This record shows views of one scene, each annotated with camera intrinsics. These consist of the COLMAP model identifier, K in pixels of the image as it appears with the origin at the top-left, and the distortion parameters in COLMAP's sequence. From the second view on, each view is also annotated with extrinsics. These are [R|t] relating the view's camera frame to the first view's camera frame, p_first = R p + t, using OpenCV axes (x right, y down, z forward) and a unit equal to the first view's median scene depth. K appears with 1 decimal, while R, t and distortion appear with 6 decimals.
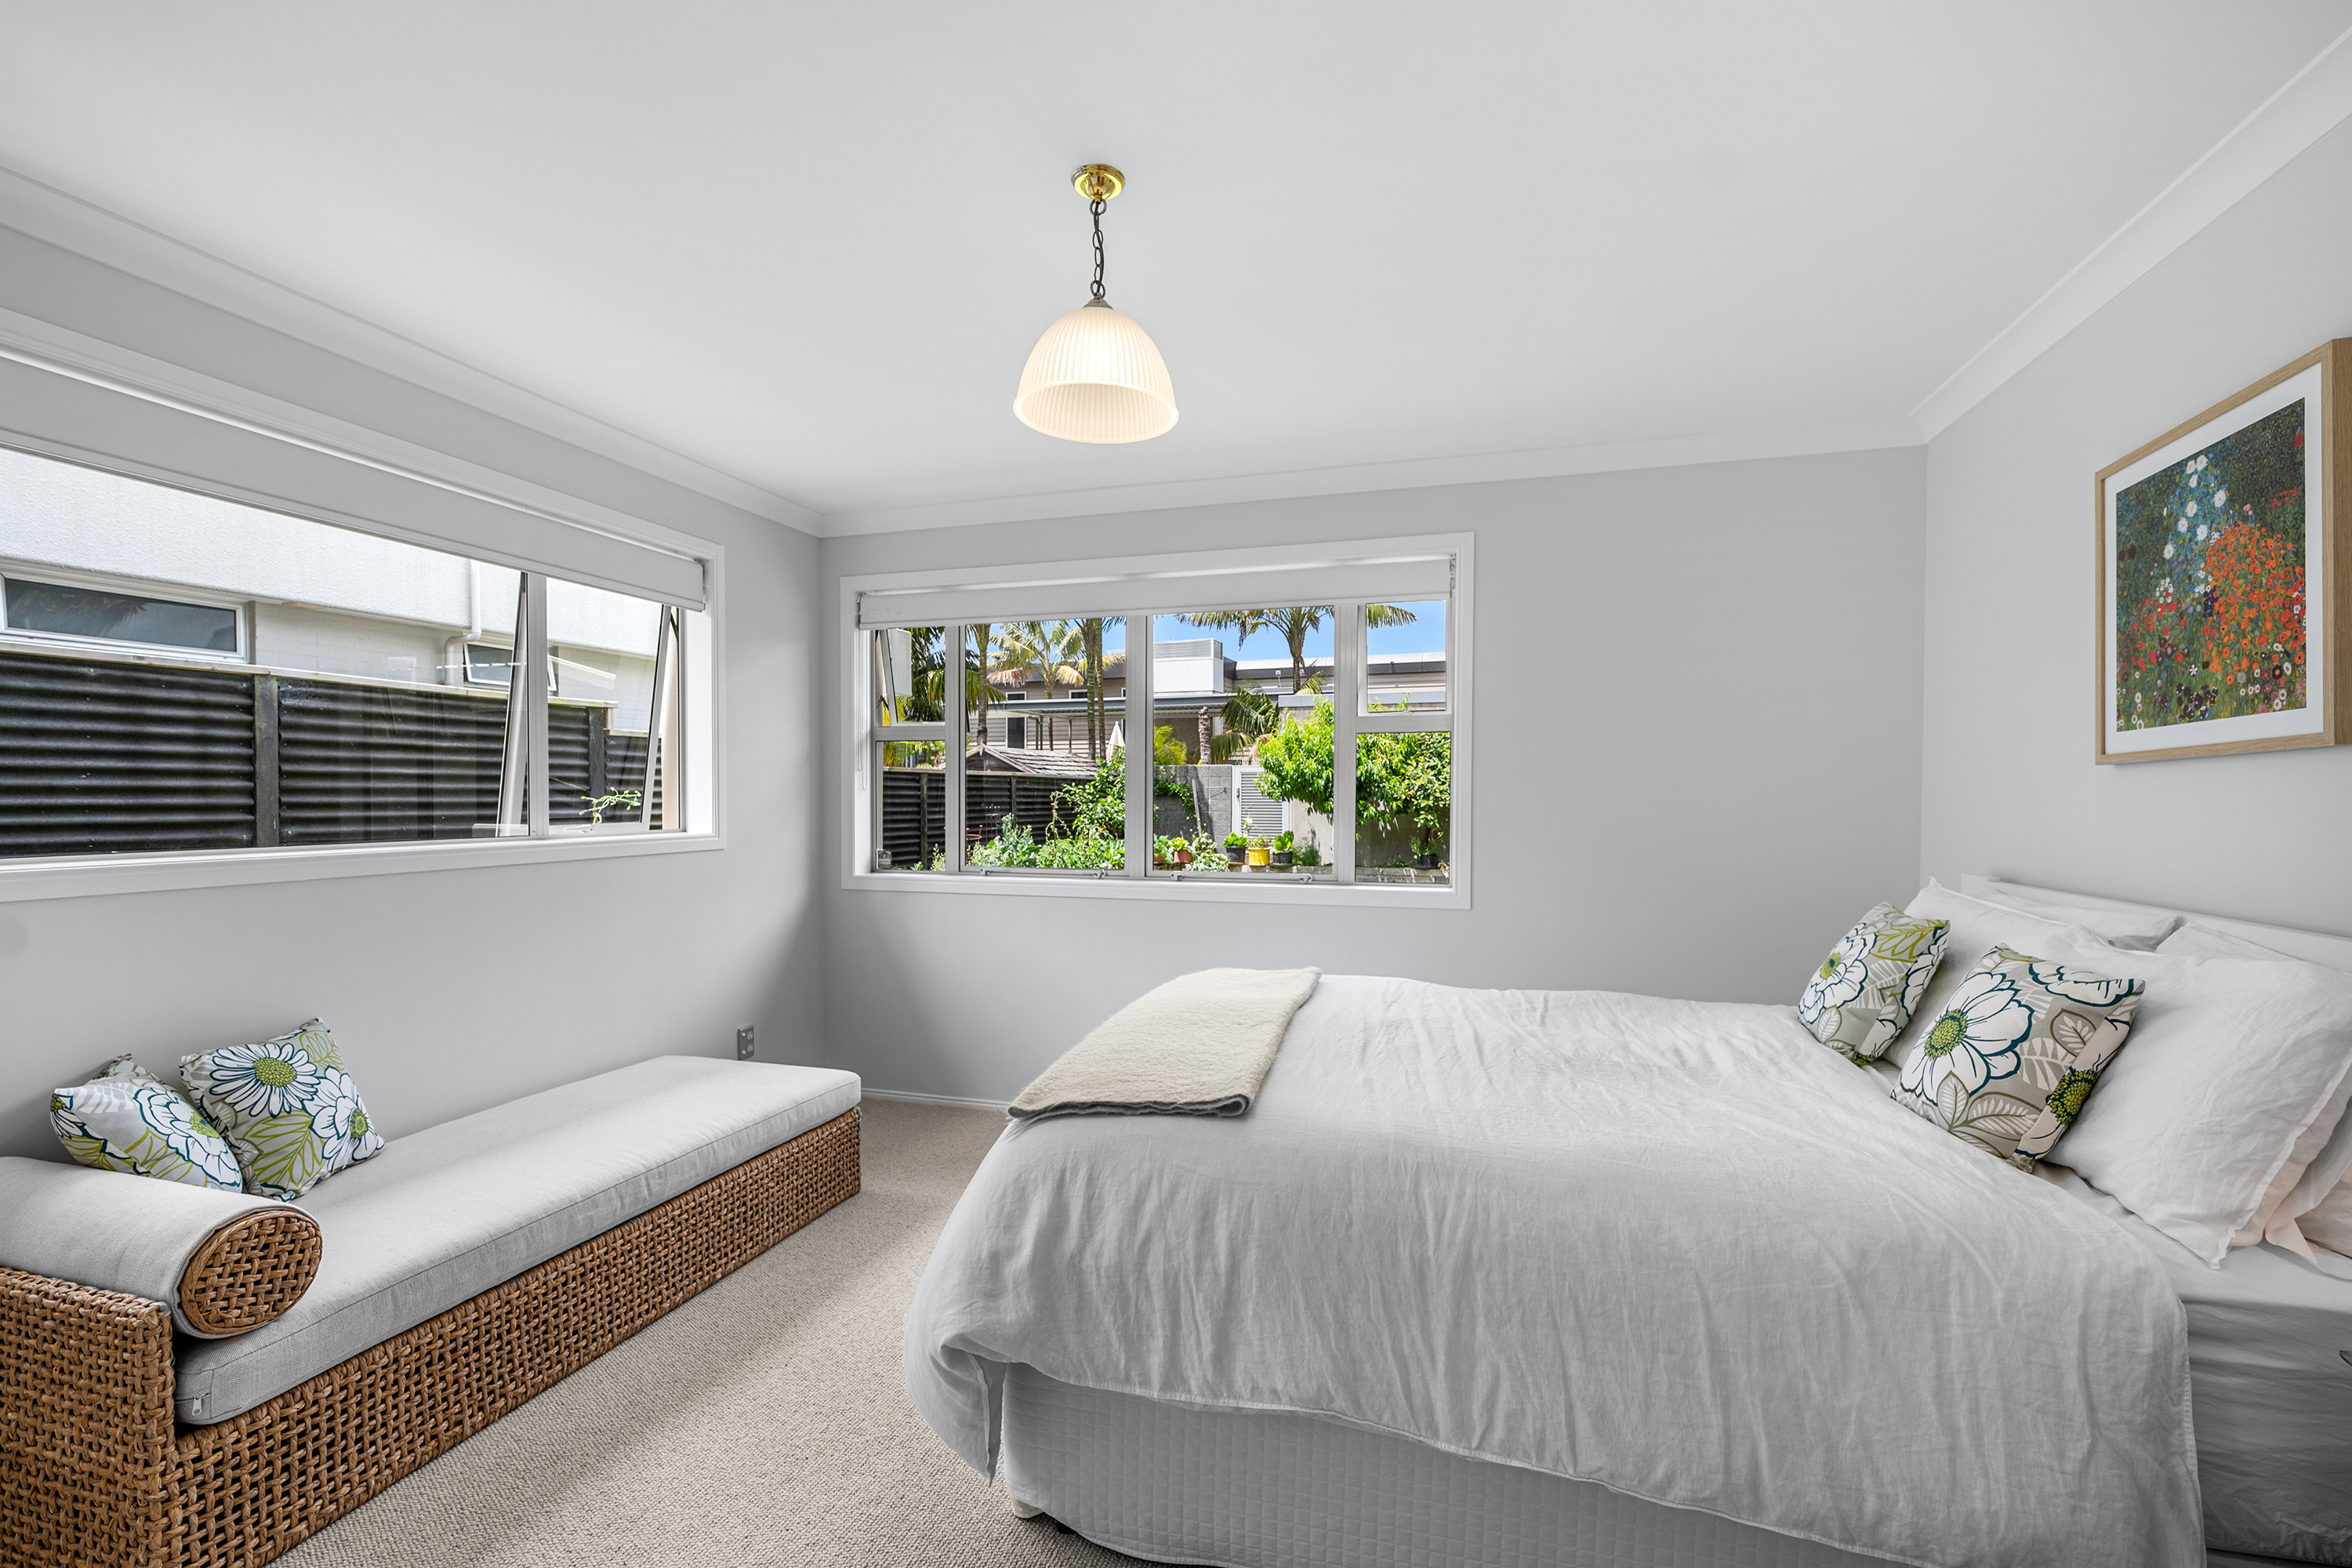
lens RADIAL K [[1006.8, 0, 1186.9], [0, 1006.8, 799.2], [0, 0, 1]] dist [-0.001239, 0.000027]
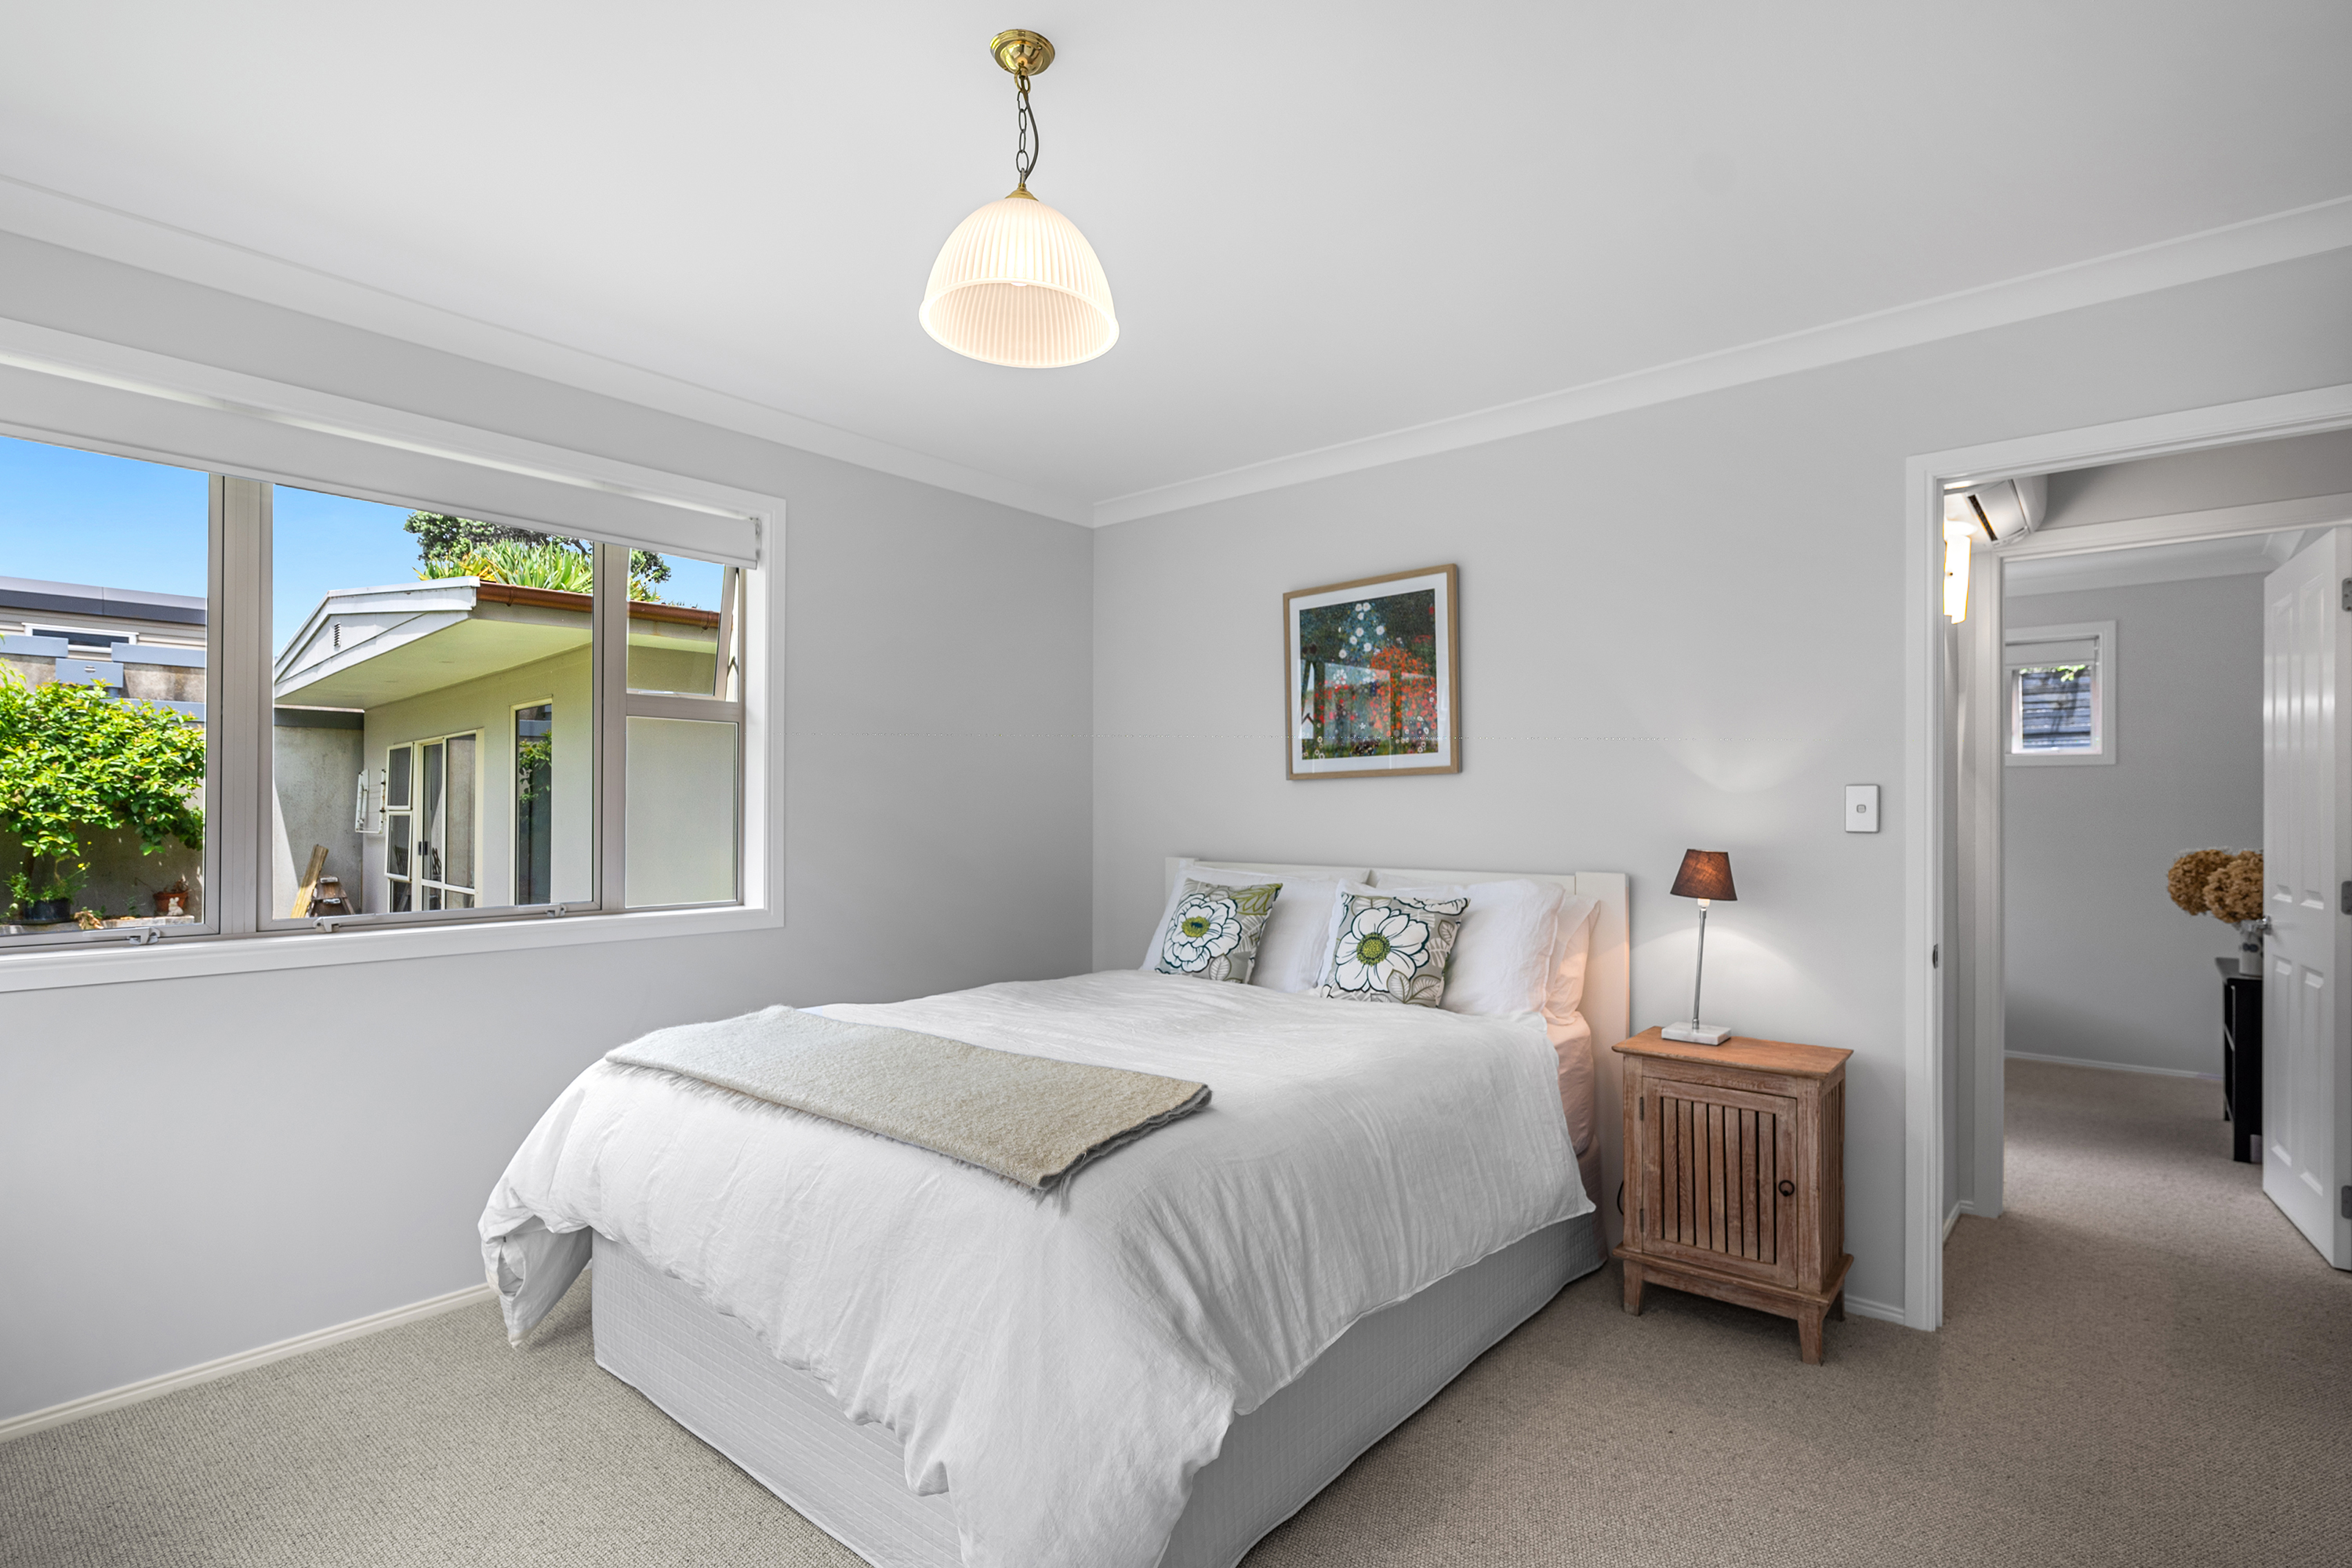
lens RADIAL K [[1143.8, 0, 1181.9], [0, 1143.8, 796.2], [0, 0, 1]] dist [-0.001906, 0.002300]
pose [[0.392987, 0.014466, 0.919430, -0.972162], [0.001351, 0.999866, -0.016309, 0.023831], [-0.919543, 0.007651, 0.392915, 0.553093]]
